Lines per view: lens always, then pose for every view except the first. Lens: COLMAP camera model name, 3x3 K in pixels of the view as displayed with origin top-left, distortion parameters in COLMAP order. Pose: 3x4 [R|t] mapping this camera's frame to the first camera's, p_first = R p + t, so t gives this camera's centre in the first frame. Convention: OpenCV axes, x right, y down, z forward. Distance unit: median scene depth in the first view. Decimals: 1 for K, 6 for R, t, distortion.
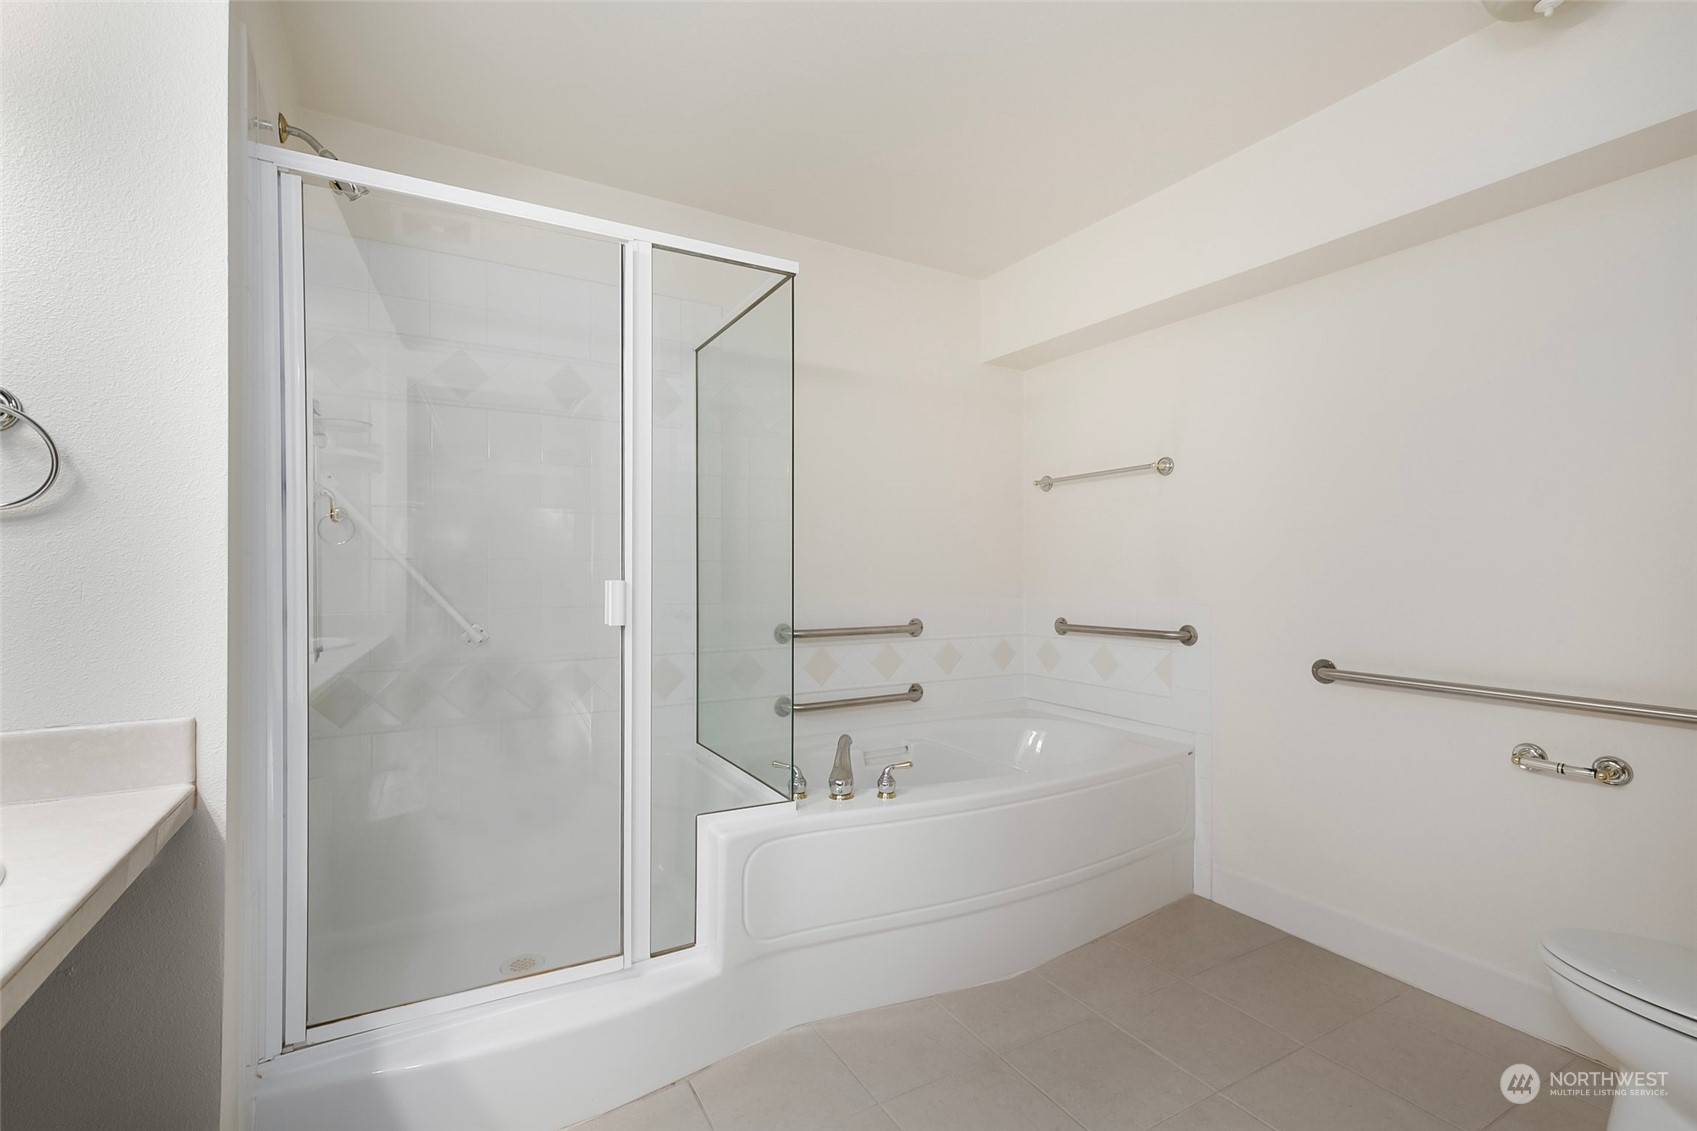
lens RADIAL K [[762.8, 0, 853.6], [0, 762.8, 568.3], [0, 0, 1]] dist [0.015441, -0.004330]
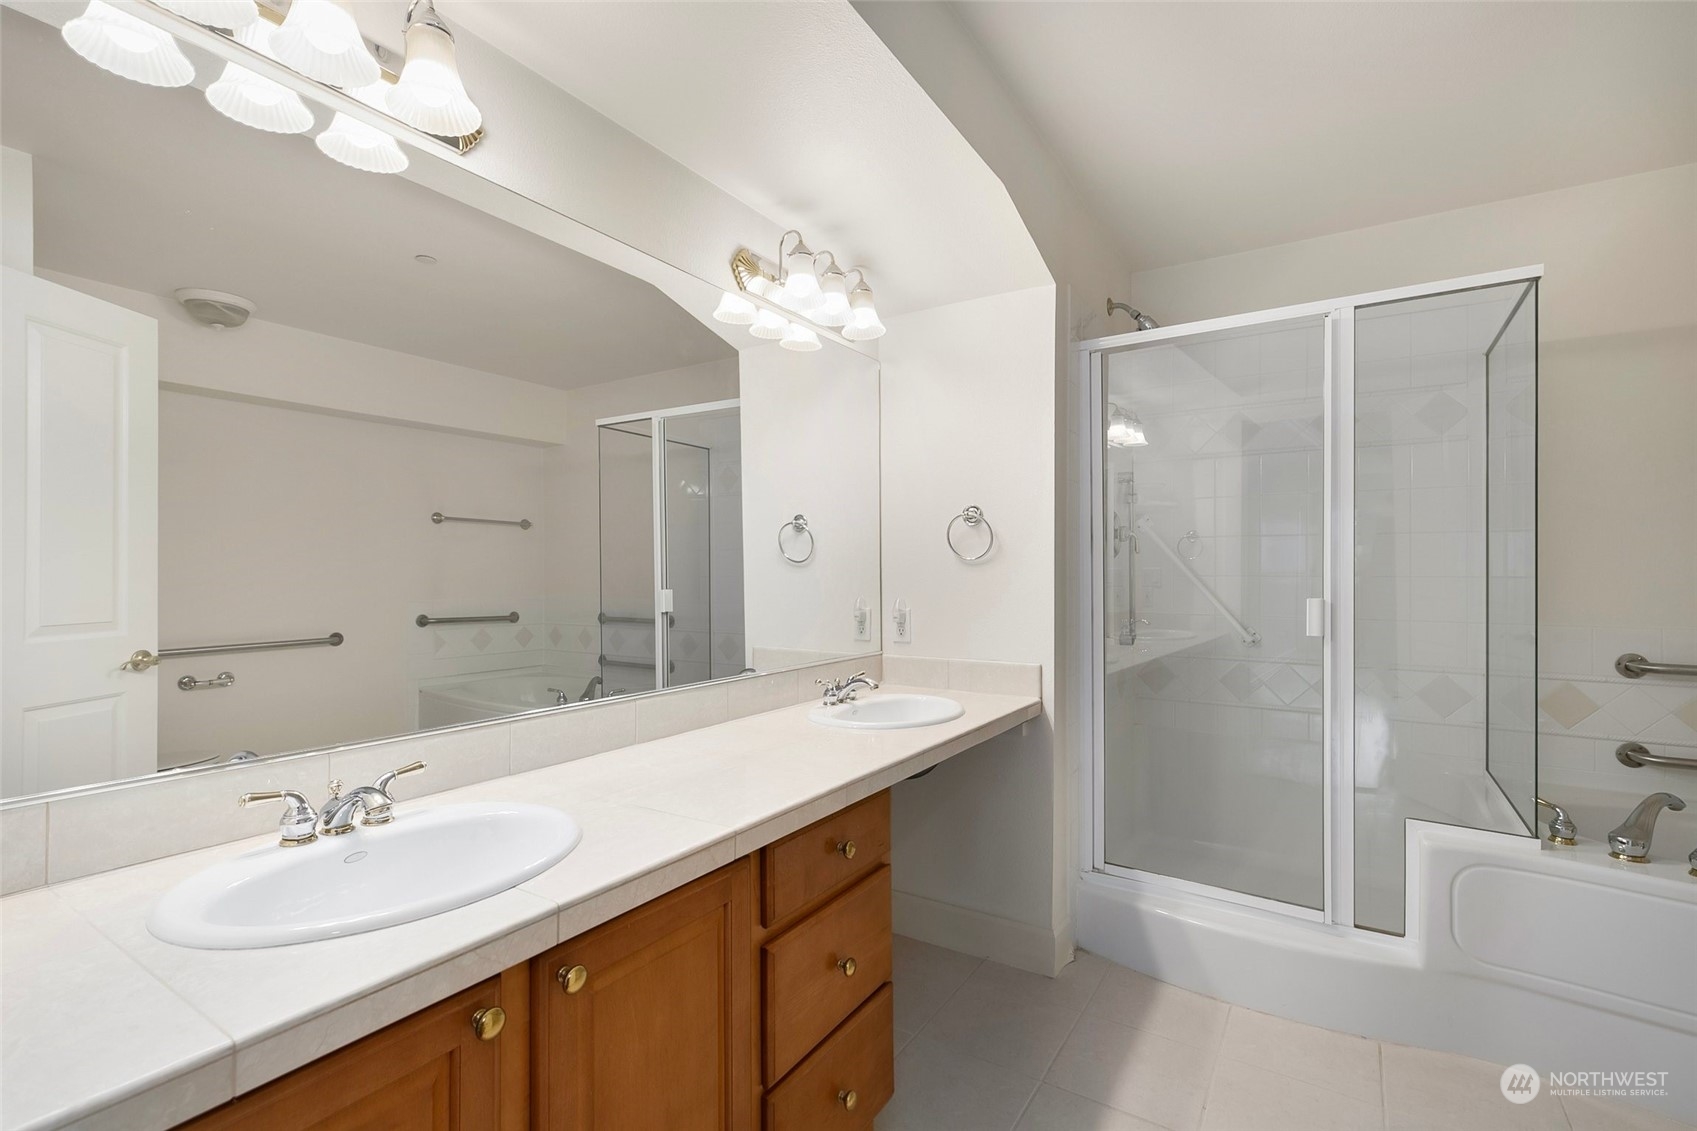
lens RADIAL K [[762.8, 0, 849.9], [0, 762.8, 576.4], [0, 0, 1]] dist [0.015441, -0.004330]
pose [[0.464493, 0.008821, -0.885533, 0.400268], [0.000063, 0.999950, 0.009994, -0.029670], [0.885577, -0.004697, 0.464469, -0.203784]]
